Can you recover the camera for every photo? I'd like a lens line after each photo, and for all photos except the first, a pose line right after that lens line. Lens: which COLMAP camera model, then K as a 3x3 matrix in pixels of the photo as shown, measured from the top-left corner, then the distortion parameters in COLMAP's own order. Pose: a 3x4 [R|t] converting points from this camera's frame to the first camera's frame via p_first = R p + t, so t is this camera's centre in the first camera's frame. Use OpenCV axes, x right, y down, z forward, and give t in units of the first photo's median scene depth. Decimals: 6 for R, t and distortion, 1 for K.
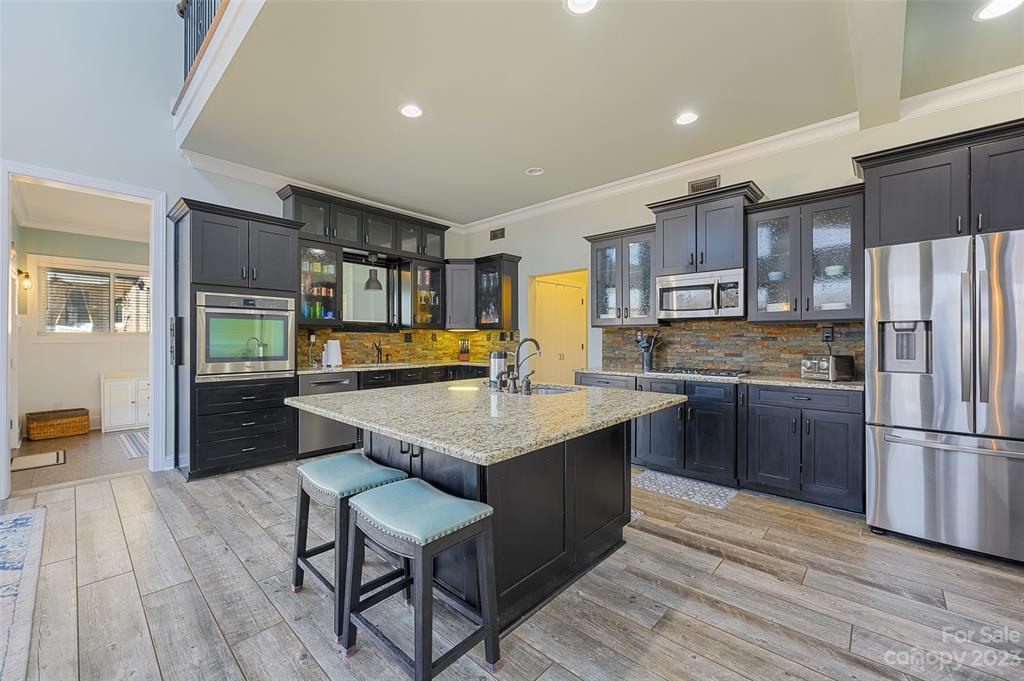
lens RADIAL K [[409.3, 0, 514.0], [0, 409.3, 340.8], [0, 0, 1]] dist [0.000896, -0.000211]
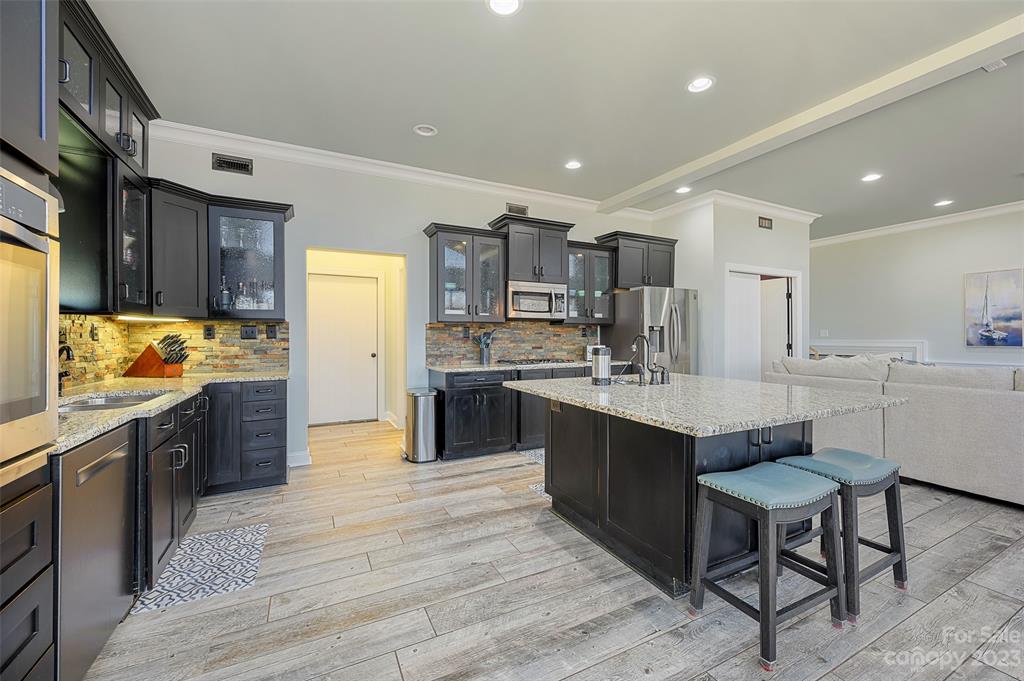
lens RADIAL K [[409.3, 0, 515.8], [0, 409.3, 338.5], [0, 0, 1]] dist [0.000896, -0.000211]
pose [[0.351109, -0.006326, 0.936313, -0.519704], [0.006228, 0.999971, 0.004421, -0.000824], [-0.936314, 0.004279, 0.351138, 0.434497]]
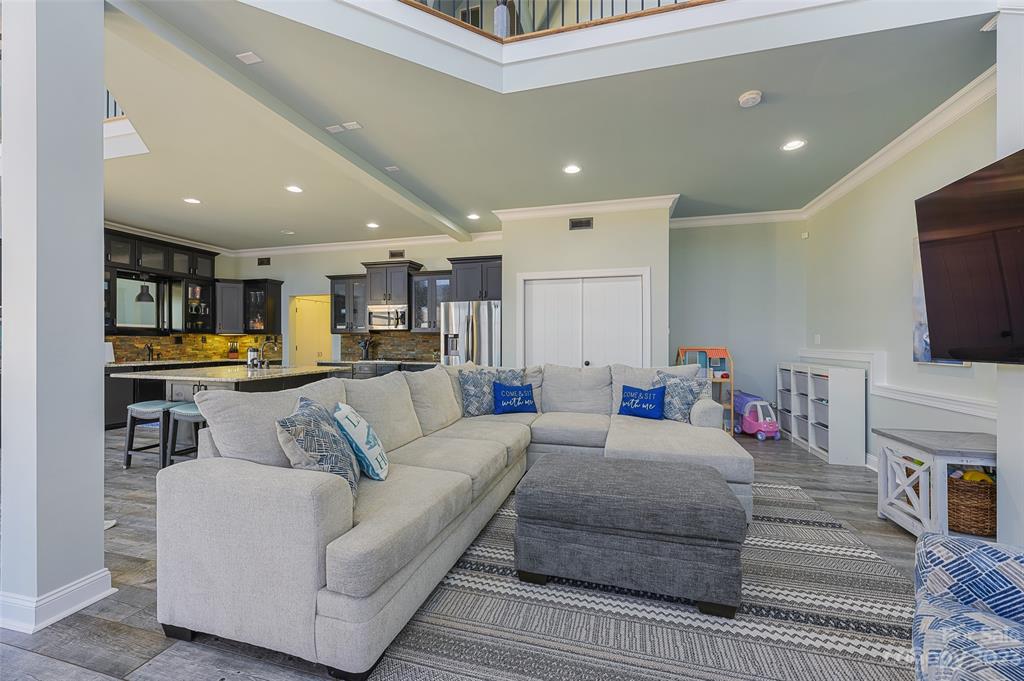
lens RADIAL K [[409.3, 0, 515.2], [0, 409.3, 339.2], [0, 0, 1]] dist [0.000896, -0.000211]
pose [[0.890096, 0.002966, 0.455763, 0.088322], [0.000891, 0.999966, -0.008247, 0.000696], [-0.455772, 0.007747, 0.890063, -0.601158]]
